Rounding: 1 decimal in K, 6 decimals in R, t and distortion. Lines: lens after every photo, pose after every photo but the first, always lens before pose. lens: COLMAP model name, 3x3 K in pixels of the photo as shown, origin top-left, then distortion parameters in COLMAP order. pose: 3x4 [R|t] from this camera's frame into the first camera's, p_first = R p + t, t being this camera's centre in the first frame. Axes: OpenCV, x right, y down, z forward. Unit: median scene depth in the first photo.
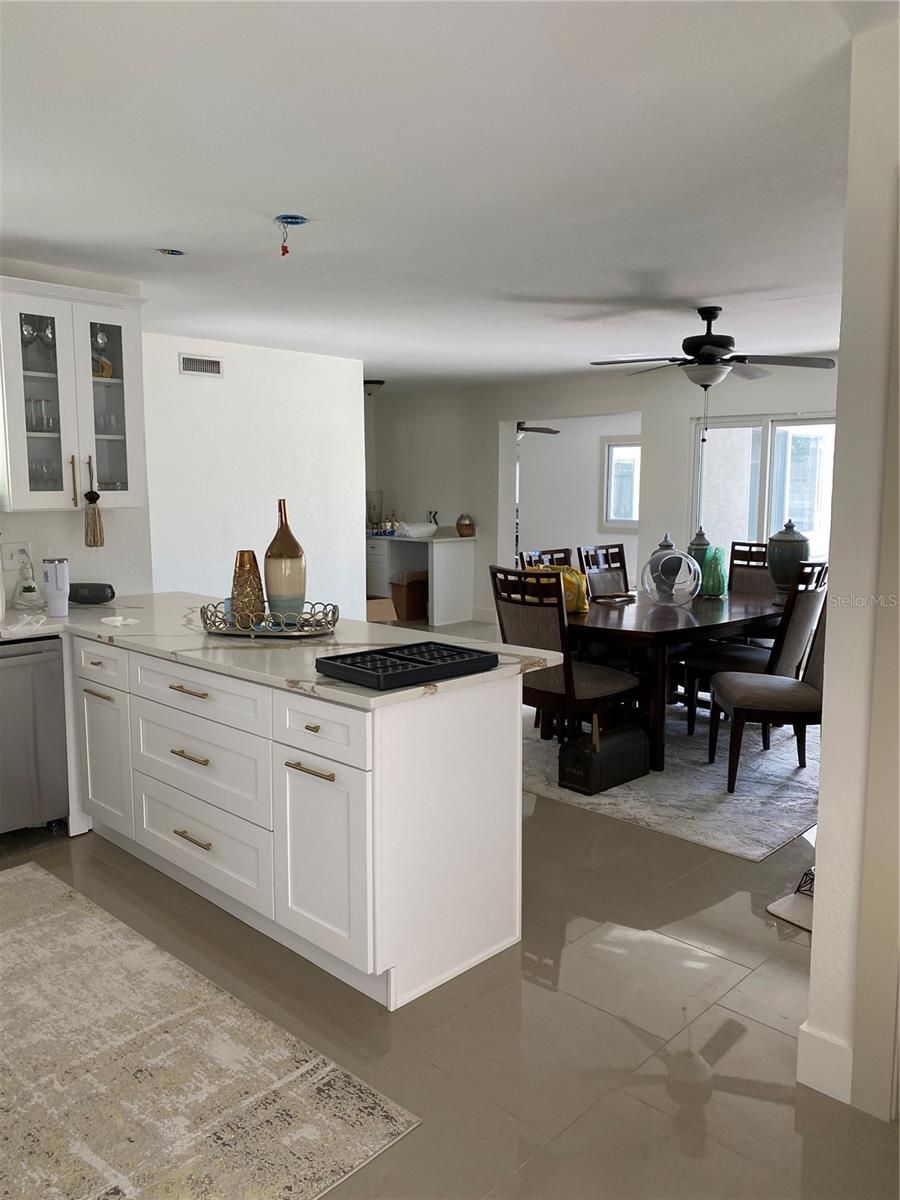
lens RADIAL K [[903.9, 0, 449.8], [0, 903.9, 598.5], [0, 0, 1]] dist [0.008073, -0.001610]
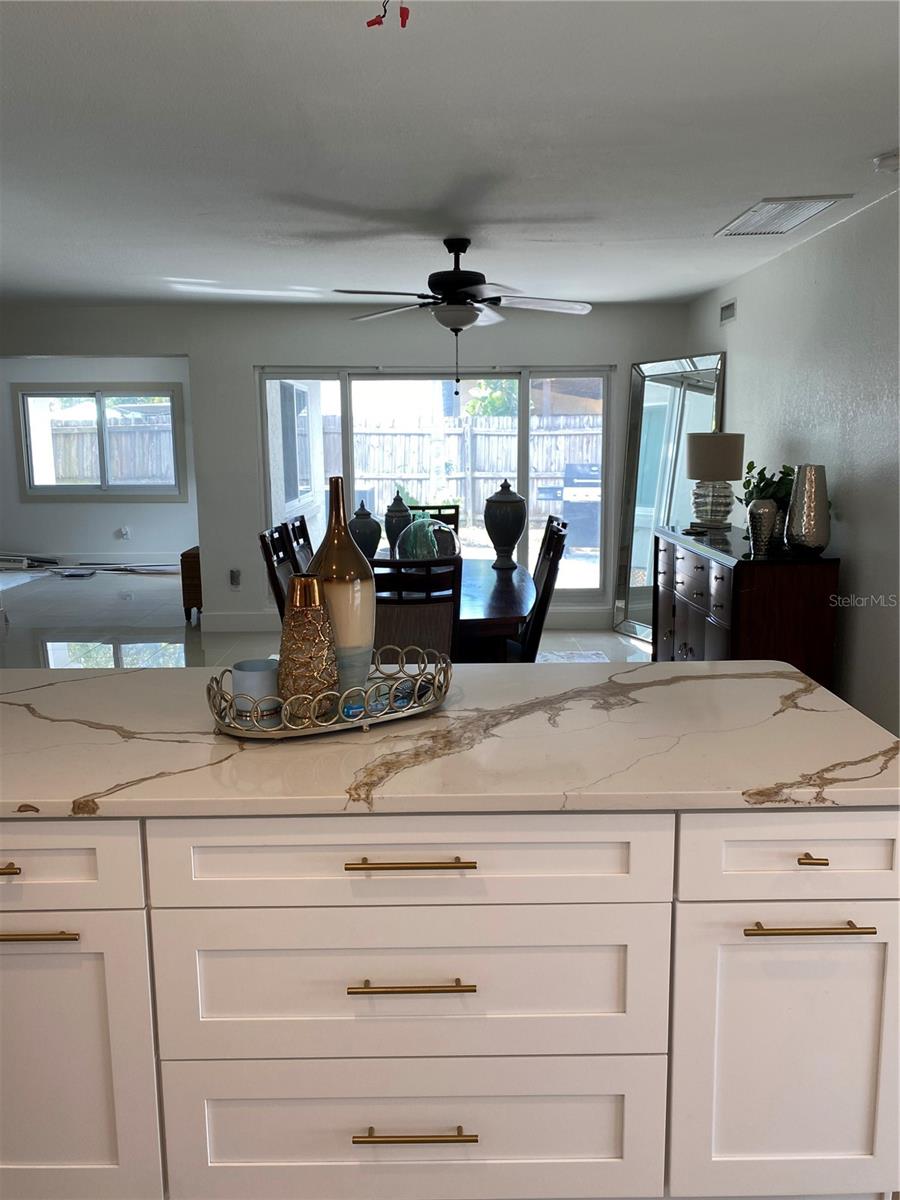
lens RADIAL K [[903.9, 0, 450.4], [0, 903.9, 600.1], [0, 0, 1]] dist [0.008073, -0.001610]
pose [[0.720194, -0.129165, 0.681643, -0.356346], [0.097269, 0.991611, 0.085131, -0.050252], [-0.686920, 0.004991, 0.726716, 0.369290]]
